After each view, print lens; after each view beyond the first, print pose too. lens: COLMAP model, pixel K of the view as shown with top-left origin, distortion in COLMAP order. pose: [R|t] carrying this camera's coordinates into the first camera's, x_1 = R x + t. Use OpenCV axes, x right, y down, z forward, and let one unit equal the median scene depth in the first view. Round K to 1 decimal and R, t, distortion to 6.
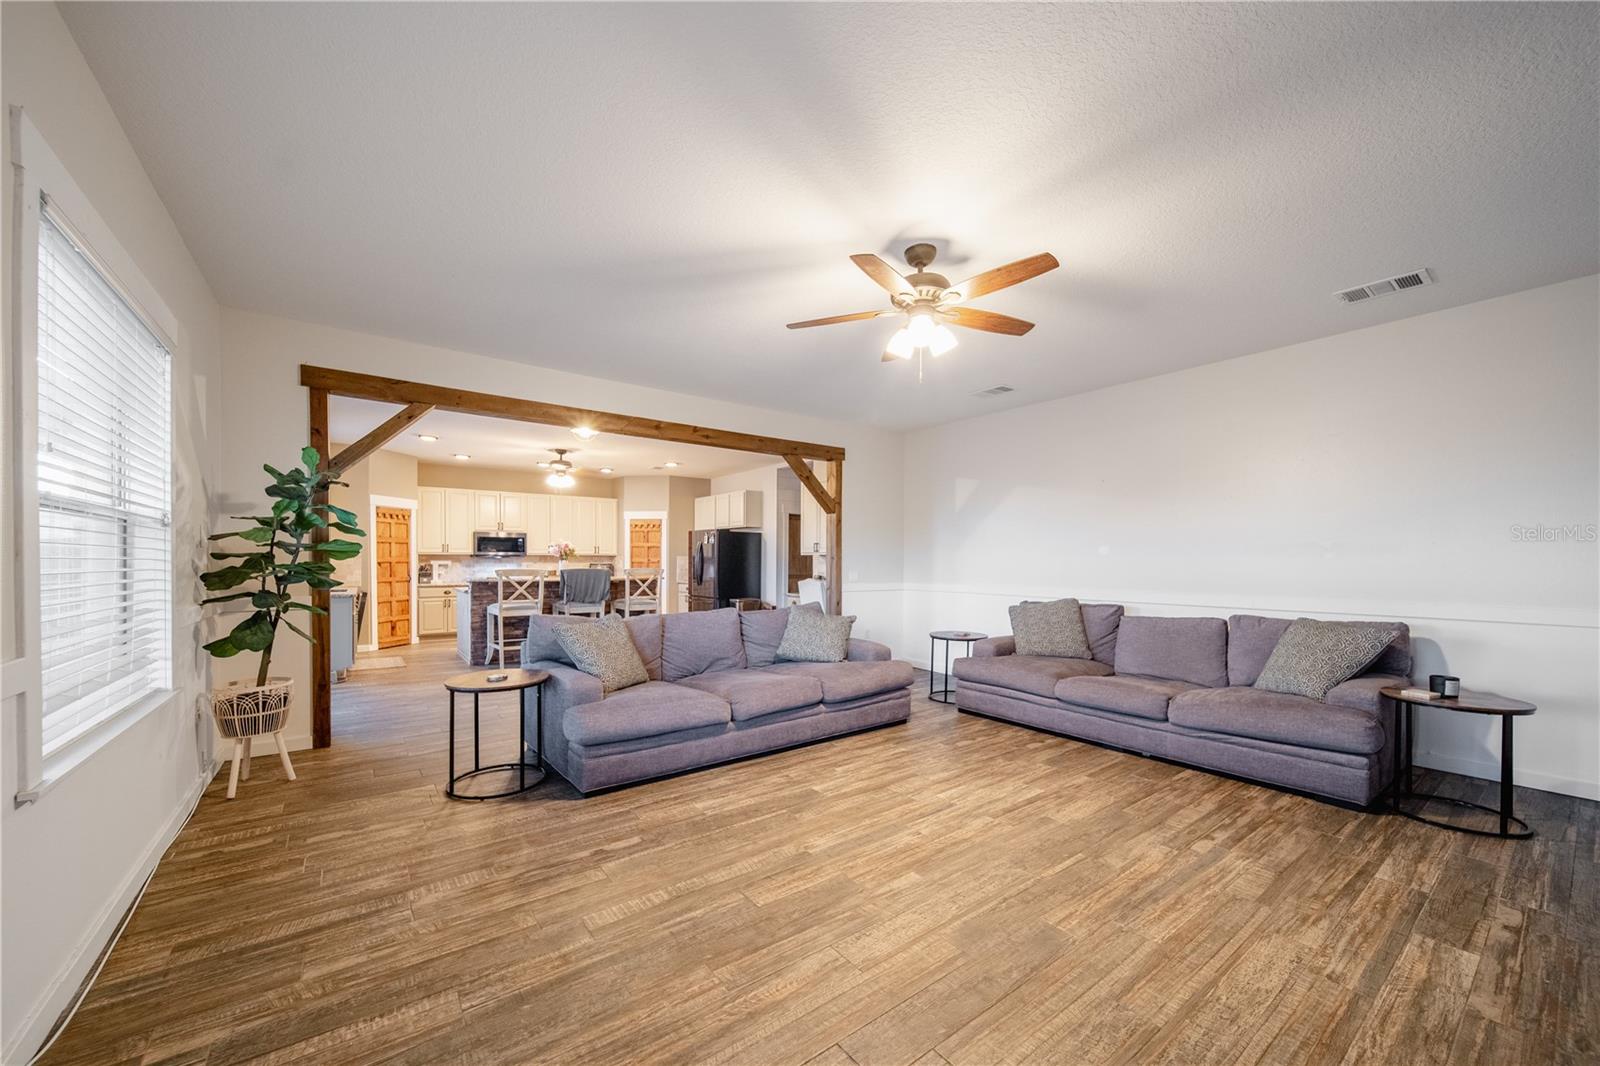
lens RADIAL K [[620.9, 0, 864.6], [0, 620.9, 566.5], [0, 0, 1]] dist [0.001071, -0.000175]
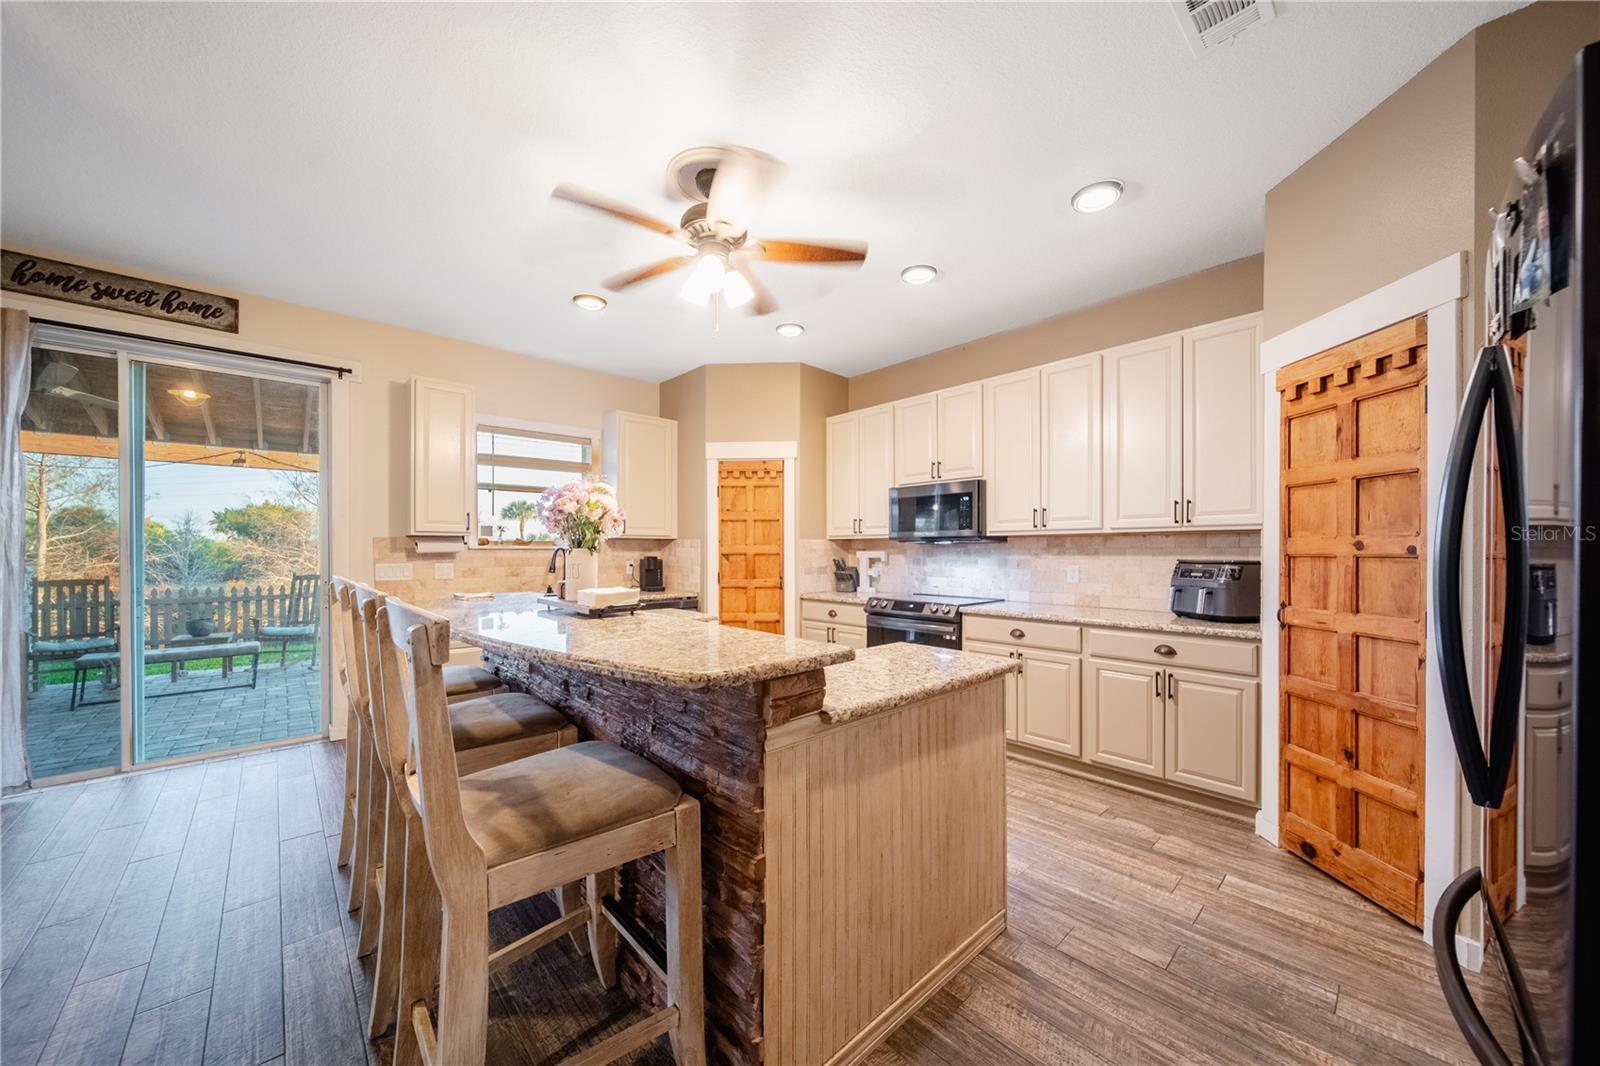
lens RADIAL K [[565.0, 0, 796.7], [0, 565.0, 555.3], [0, 0, 1]] dist [-0.000322, -0.000427]
pose [[0.045112, 0.004775, -0.998971, -0.196614], [-0.007108, 0.999965, 0.004459, -0.006909], [0.998957, 0.006899, 0.045144, 0.873195]]
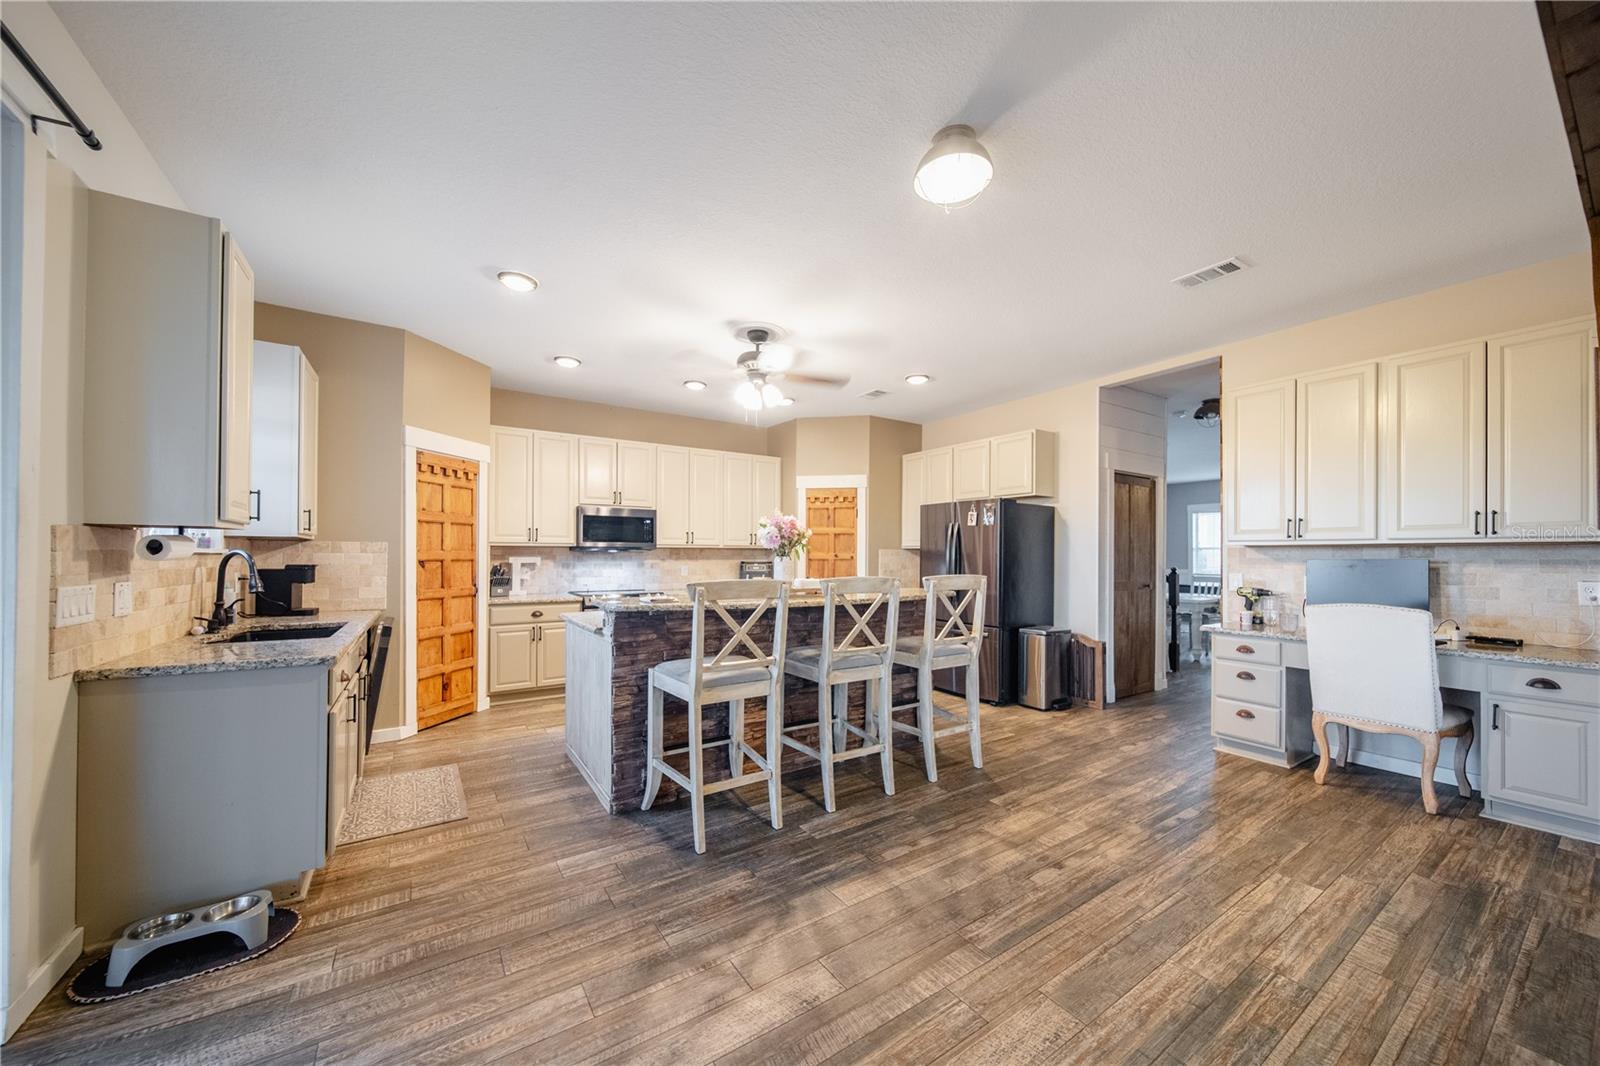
lens RADIAL K [[574.6, 0, 787.2], [0, 574.6, 551.1], [0, 0, 1]] dist [0.000340, -0.000010]
pose [[0.991449, -0.000687, -0.130491, -0.352547], [-0.001435, 0.999868, -0.016169, -0.006058], [0.130485, 0.016218, 0.991318, 0.477533]]
